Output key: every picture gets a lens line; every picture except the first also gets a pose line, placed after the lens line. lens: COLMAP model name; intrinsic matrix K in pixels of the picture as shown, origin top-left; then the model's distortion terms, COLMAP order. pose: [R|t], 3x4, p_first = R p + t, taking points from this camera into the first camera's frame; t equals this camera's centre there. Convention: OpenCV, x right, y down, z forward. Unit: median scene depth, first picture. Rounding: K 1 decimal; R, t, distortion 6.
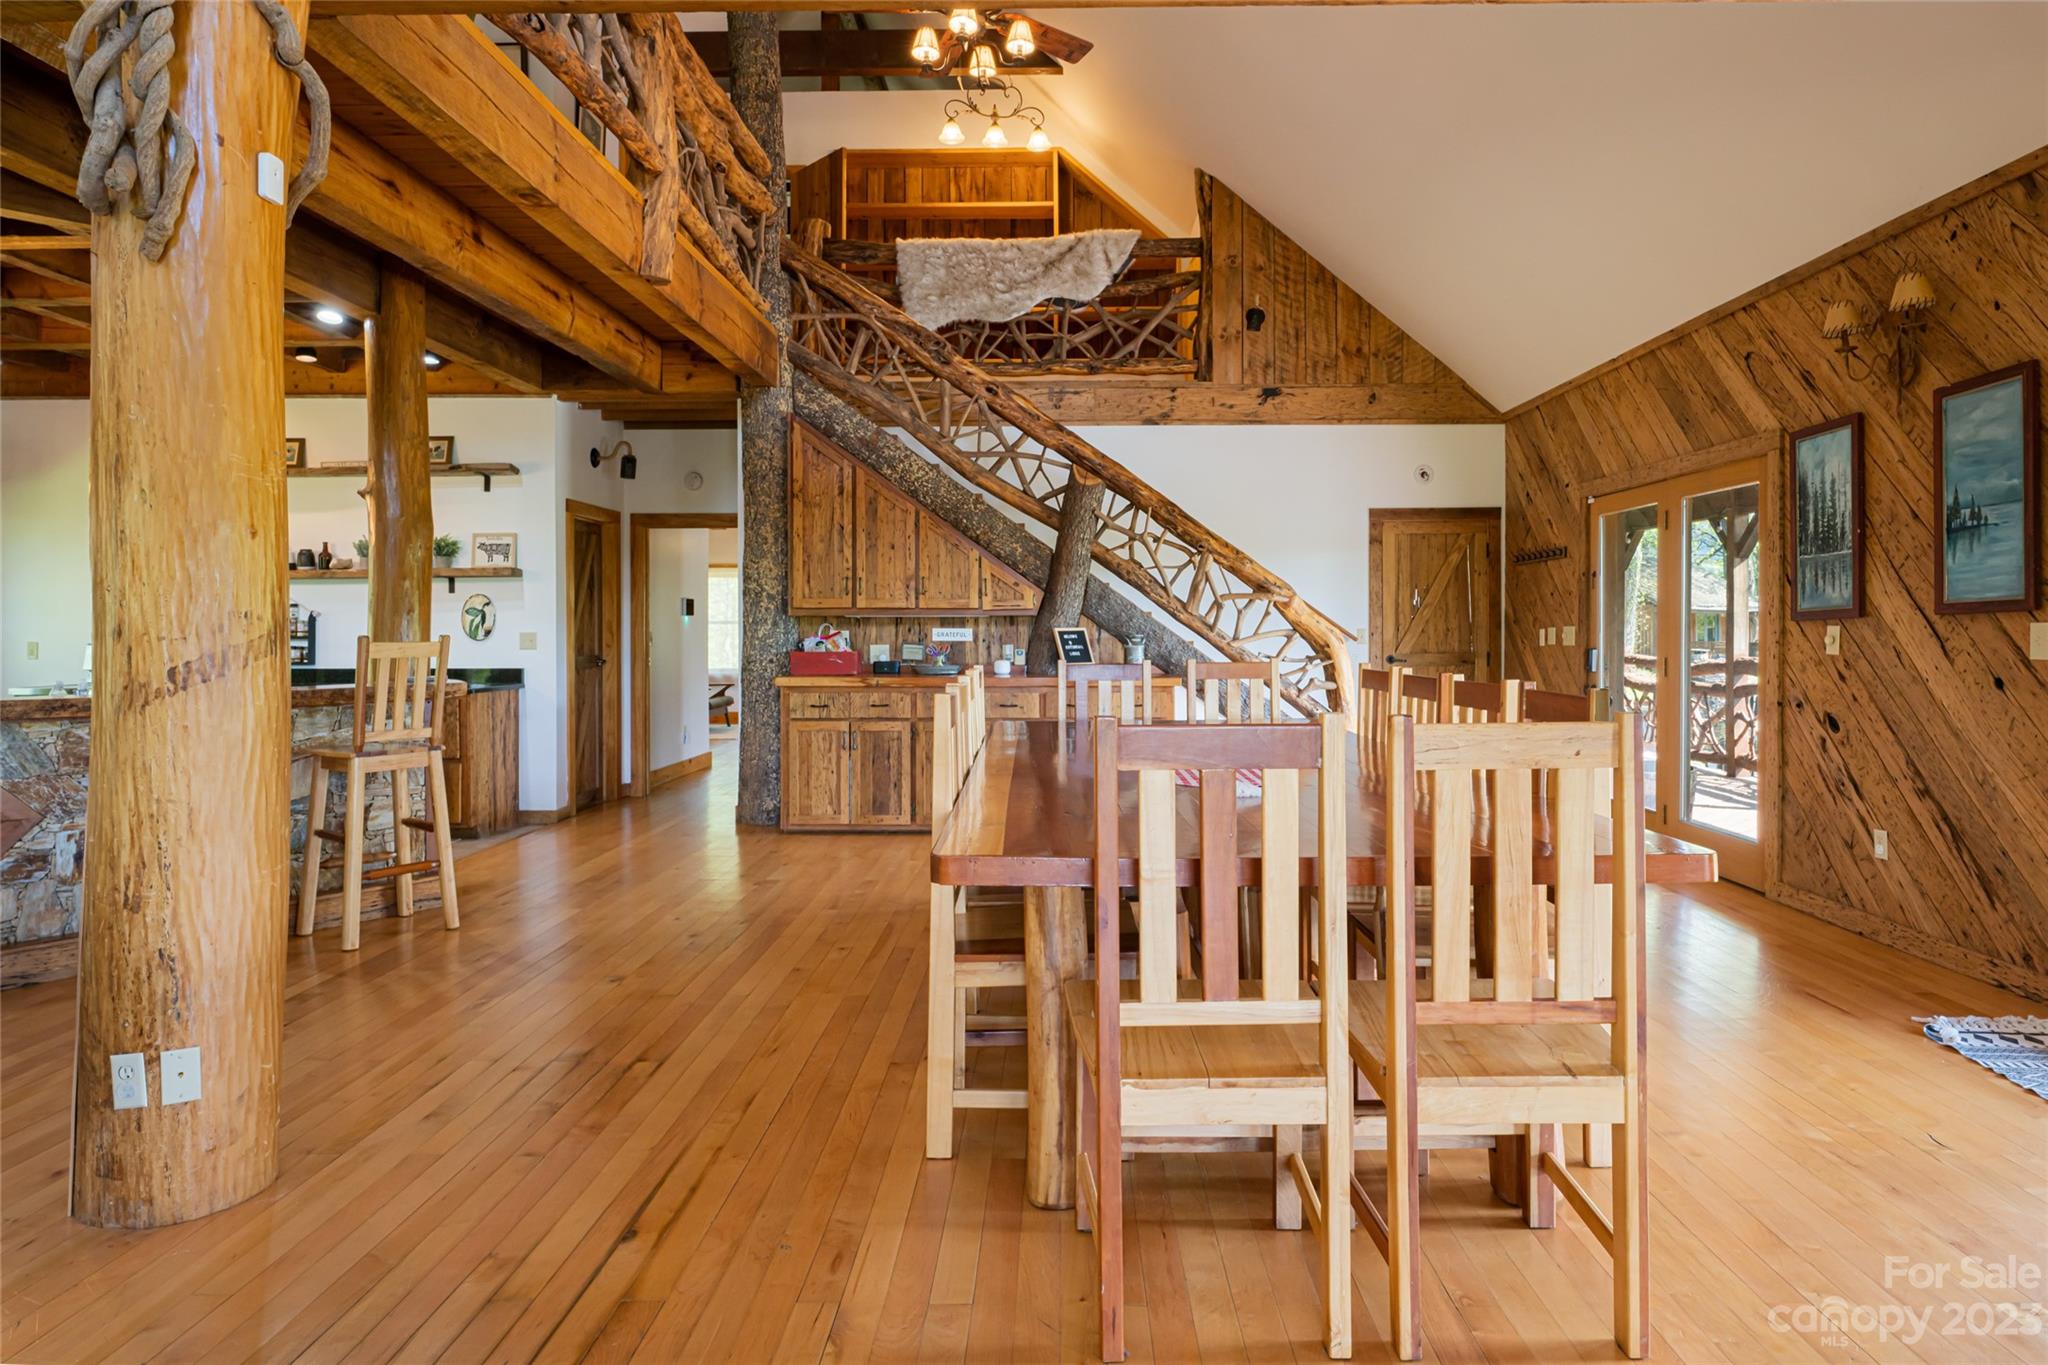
lens RADIAL K [[1223.5, 0, 1070.2], [0, 1223.5, 626.0], [0, 0, 1]] dist [0.000521, -0.004772]
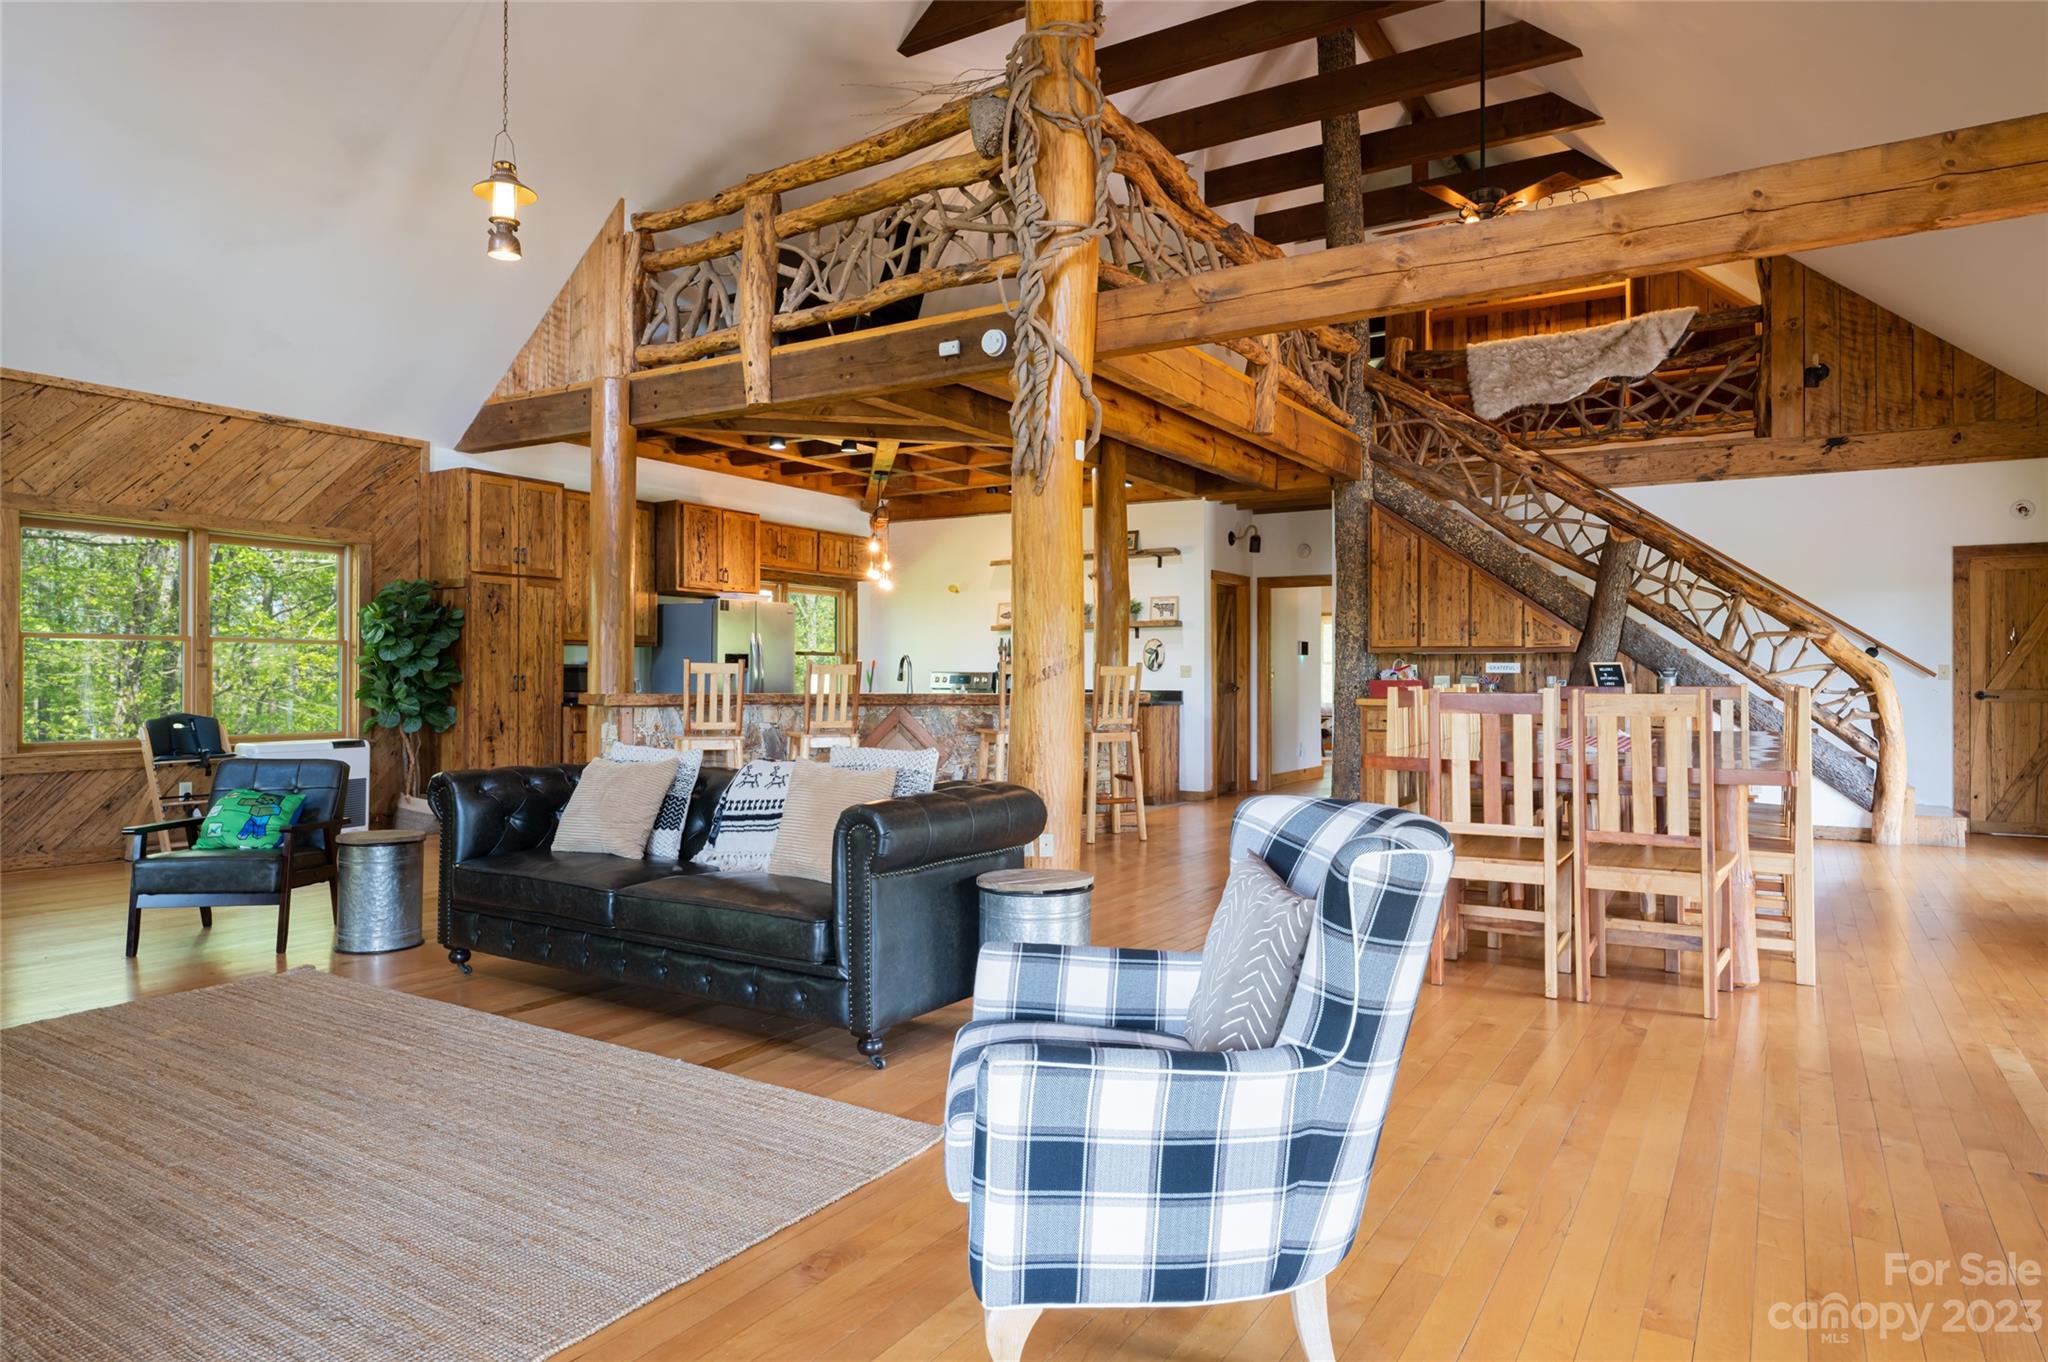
lens RADIAL K [[1275.9, 0, 984.7], [0, 1275.9, 658.2], [0, 0, 1]] dist [0.007795, 0.001120]
pose [[0.840058, -0.001229, -0.542495, 0.214239], [-0.005395, 0.999929, -0.010620, 0.017932], [0.542469, 0.011848, 0.839992, -0.483663]]
